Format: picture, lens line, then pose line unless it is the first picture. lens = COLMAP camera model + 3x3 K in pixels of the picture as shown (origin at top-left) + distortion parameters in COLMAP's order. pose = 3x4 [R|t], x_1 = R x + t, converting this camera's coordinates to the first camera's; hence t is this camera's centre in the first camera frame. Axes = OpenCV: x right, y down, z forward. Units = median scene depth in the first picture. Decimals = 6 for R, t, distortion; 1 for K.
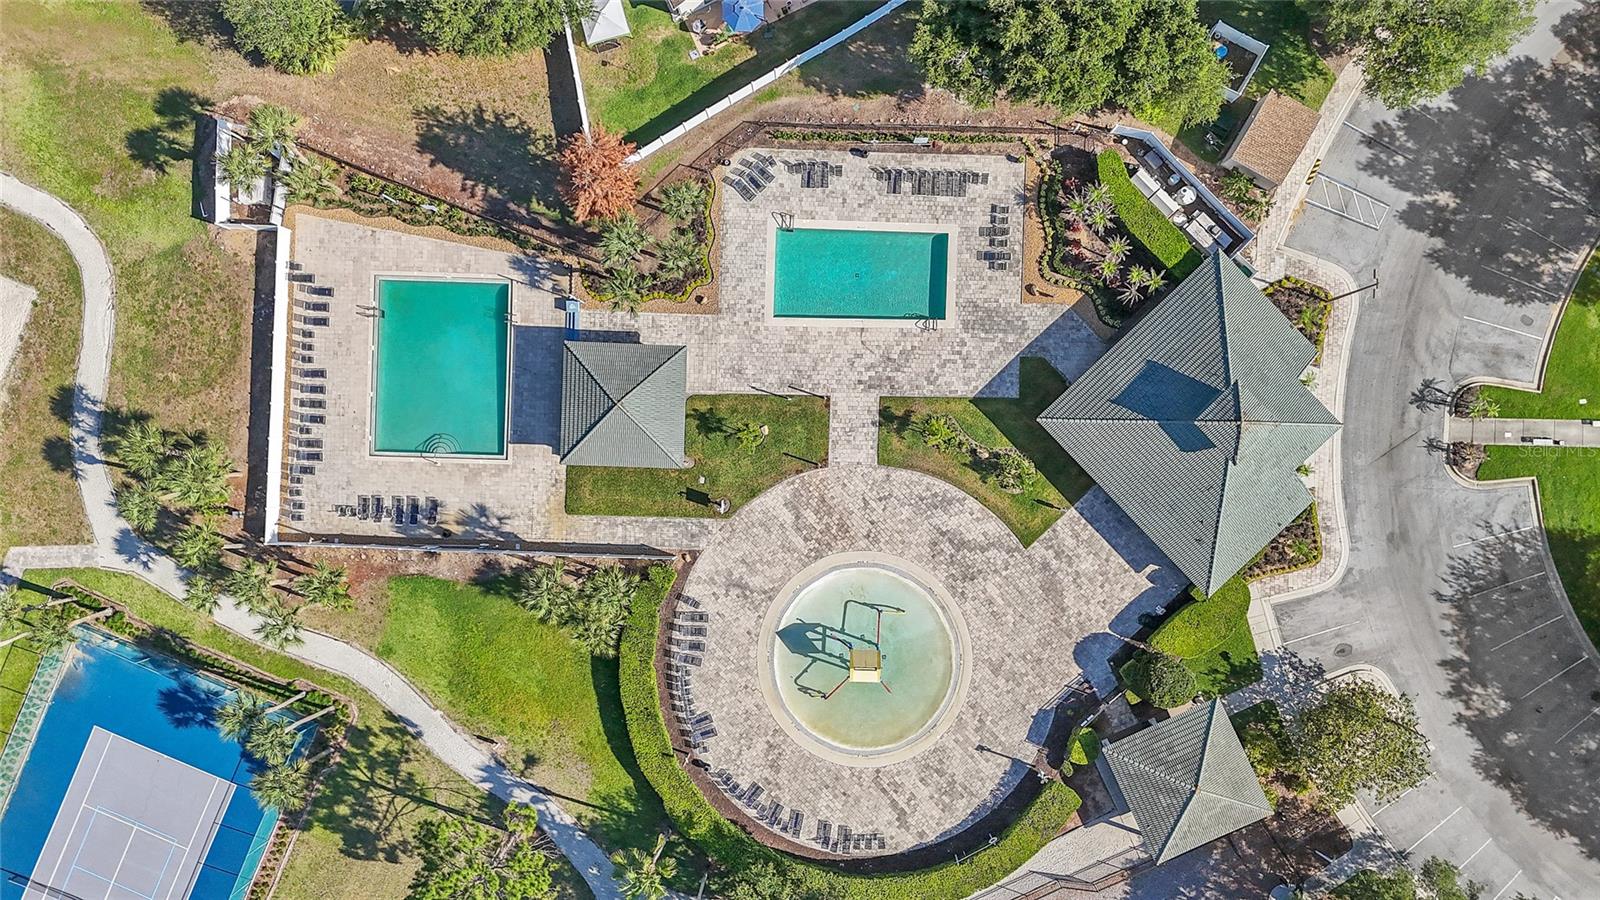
lens RADIAL K [[1176.9, 0, 800.0], [0, 1176.9, 450.0], [0, 0, 1]] dist [0.083070, -0.077364]
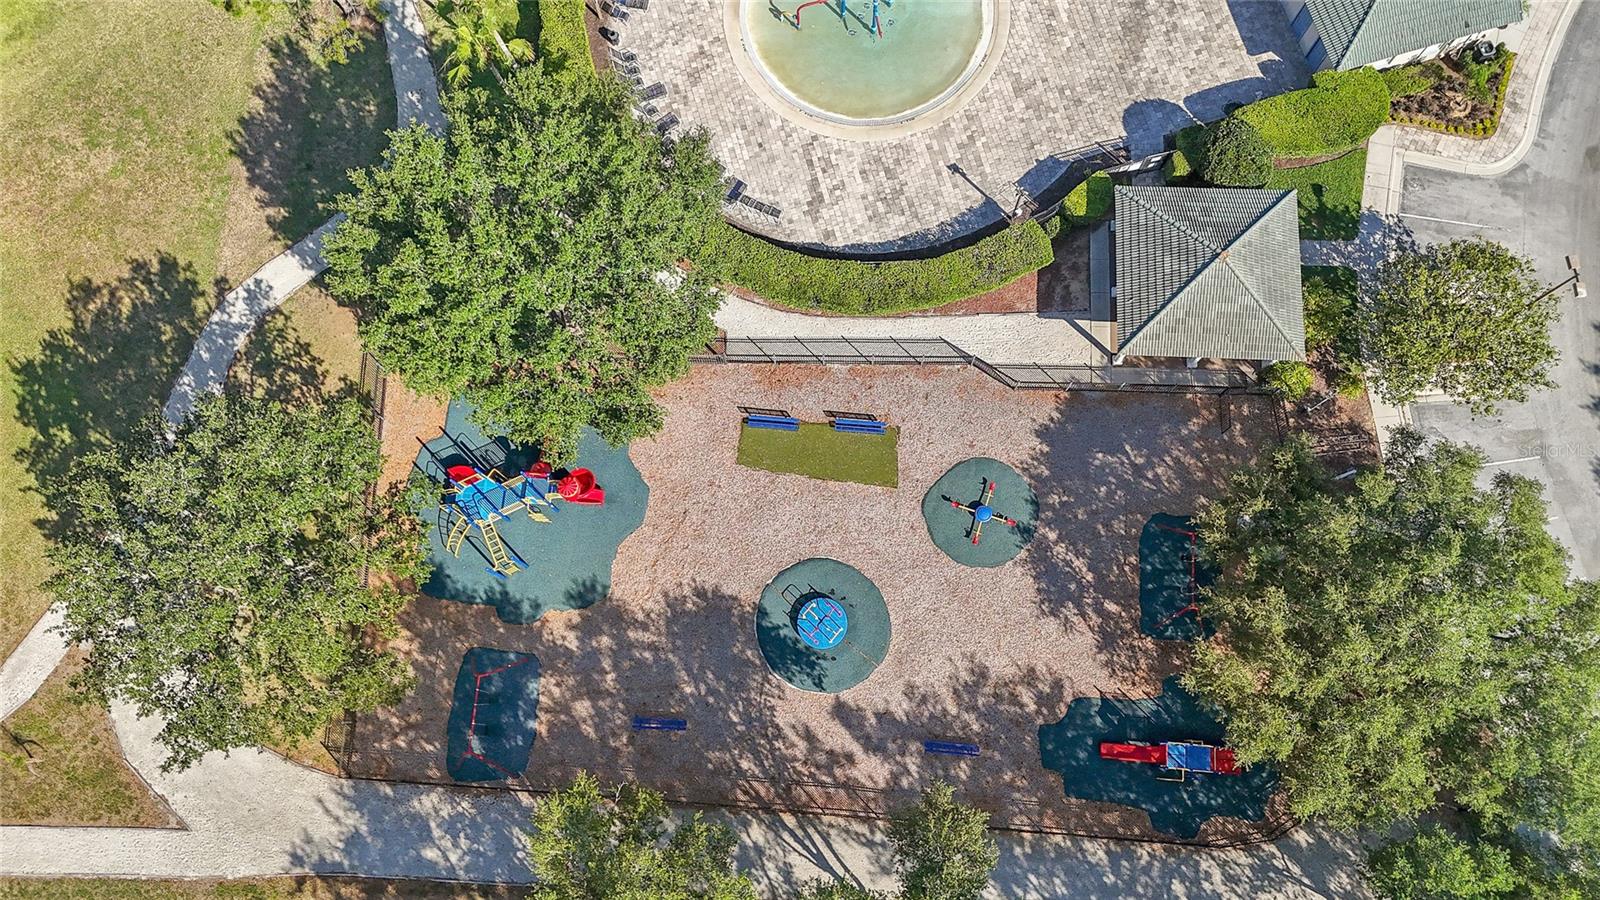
lens RADIAL K [[1176.9, 0, 800.0], [0, 1176.9, 450.0], [0, 0, 1]] dist [0.083070, -0.077364]
pose [[0.888576, 0.446811, -0.103887, 0.219776], [-0.458710, 0.863359, -0.210230, 0.595086], [-0.004241, 0.234460, 0.972117, 0.327922]]
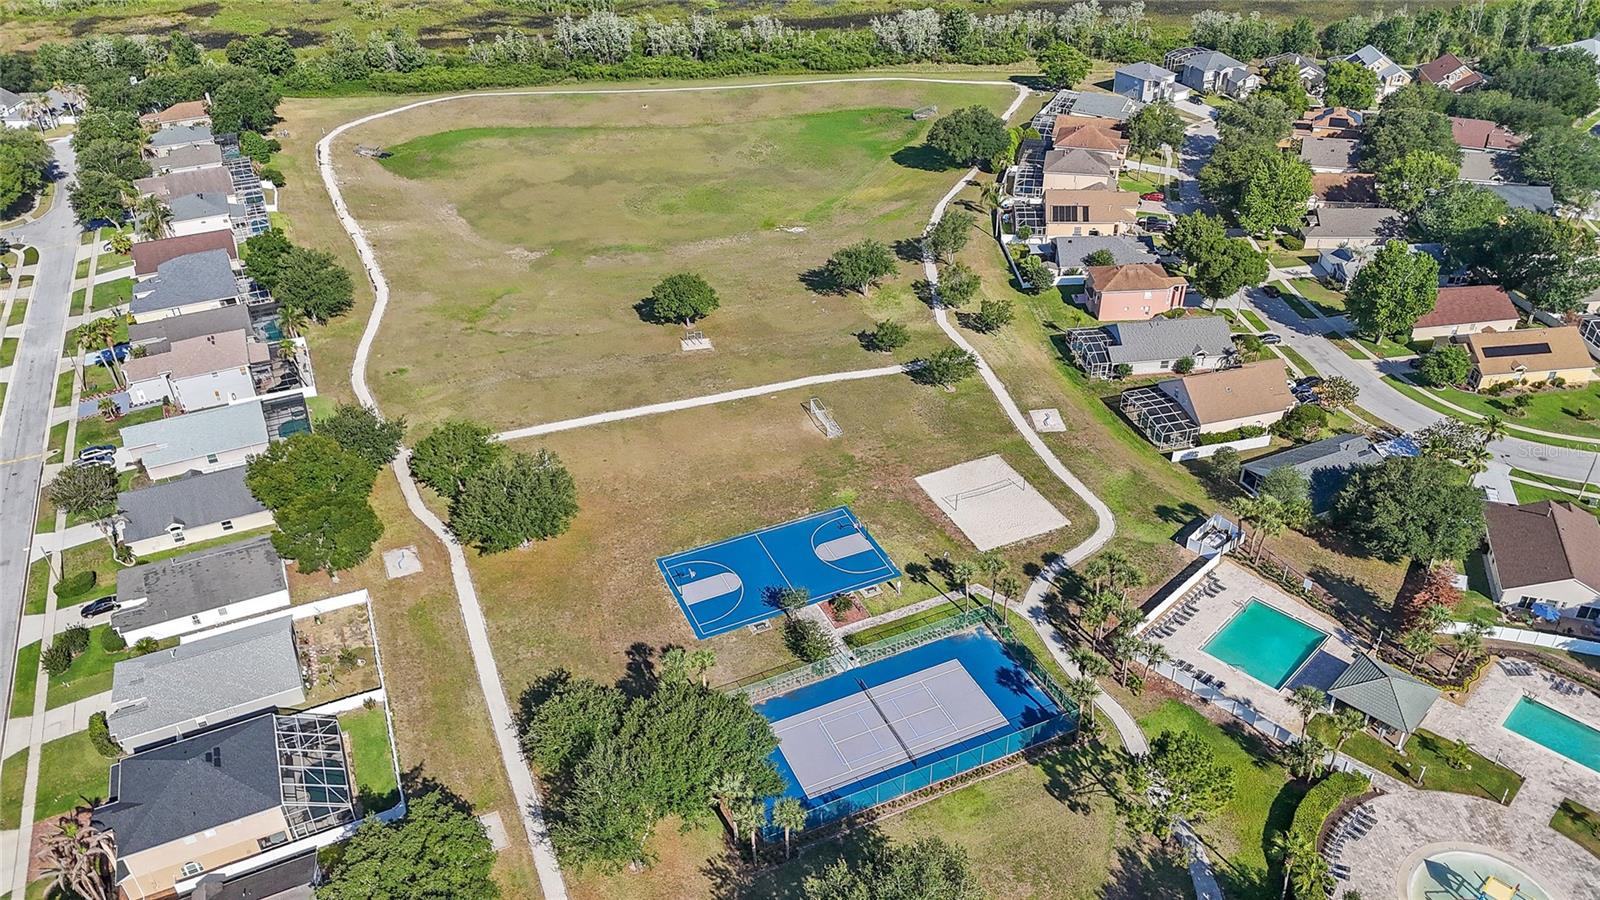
lens RADIAL K [[1176.9, 0, 800.0], [0, 1176.9, 450.0], [0, 0, 1]] dist [0.083070, -0.077364]
pose [[0.730993, 0.387841, -0.561452, 0.045989], [-0.682384, 0.413903, -0.602525, 1.249881], [-0.001297, 0.823568, 0.567217, -0.140119]]
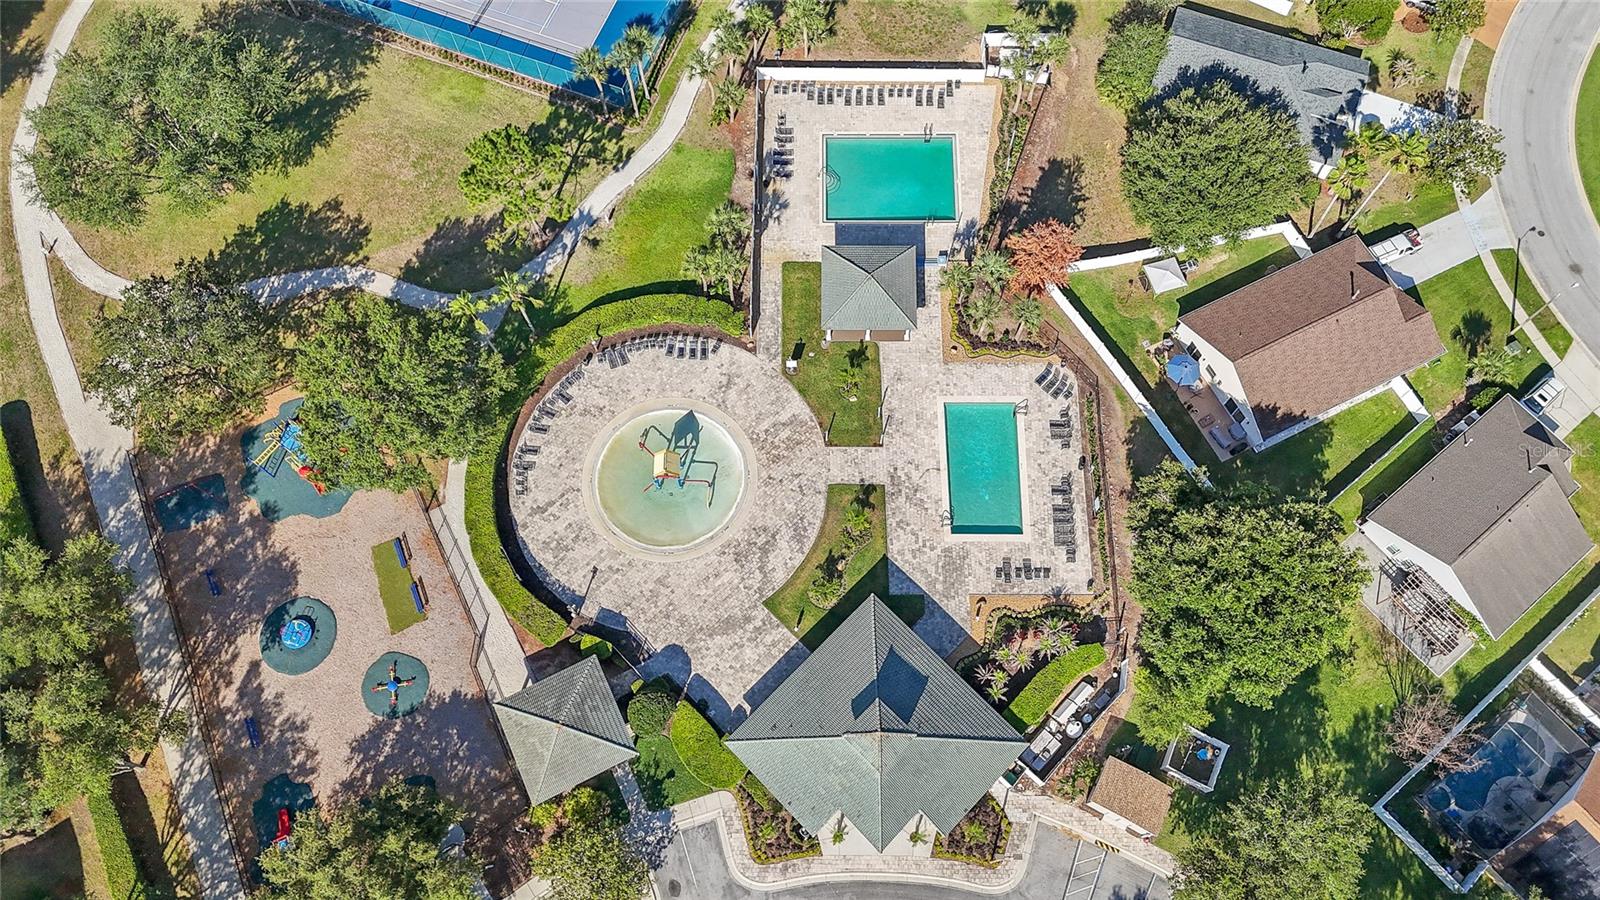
lens RADIAL K [[1176.9, 0, 800.0], [0, 1176.9, 450.0], [0, 0, 1]] dist [0.083070, -0.077364]
pose [[0.025108, 0.943089, -0.331592, 0.434504], [-0.999685, 0.023692, -0.008313, 0.051431], [0.000016, 0.331696, 0.943386, -0.161633]]
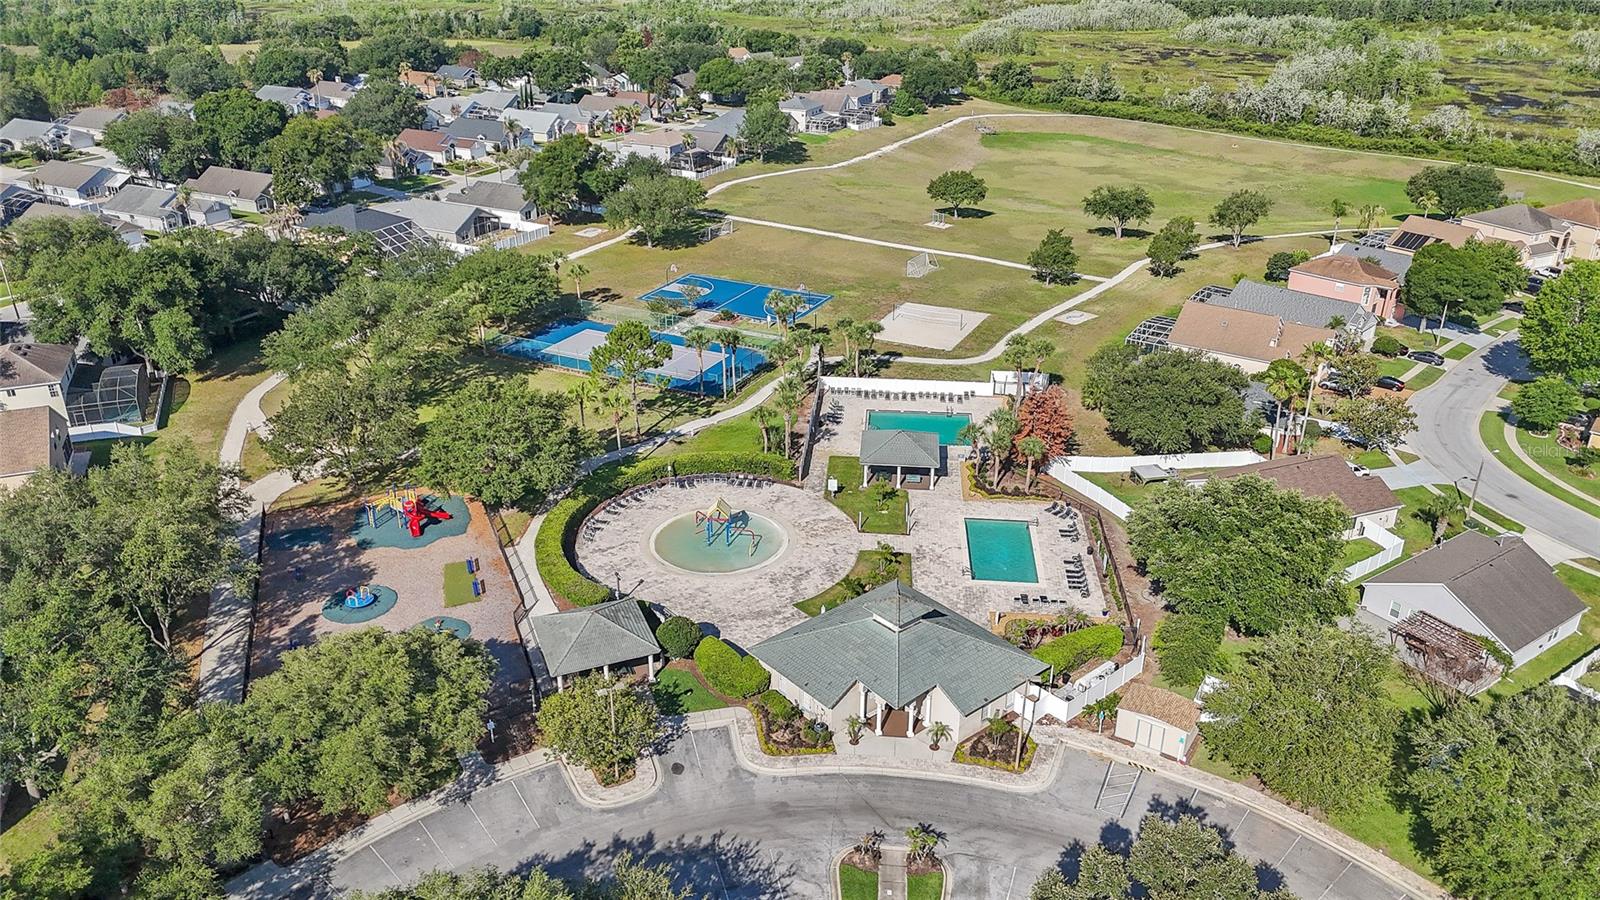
lens RADIAL K [[1176.9, 0, 800.0], [0, 1176.9, 450.0], [0, 0, 1]] dist [0.083070, -0.077364]
pose [[-0.053917, 0.442737, -0.895029, 1.225518], [-0.998505, -0.031960, 0.044341, 0.025313], [-0.008974, 0.896082, 0.443798, 0.294482]]
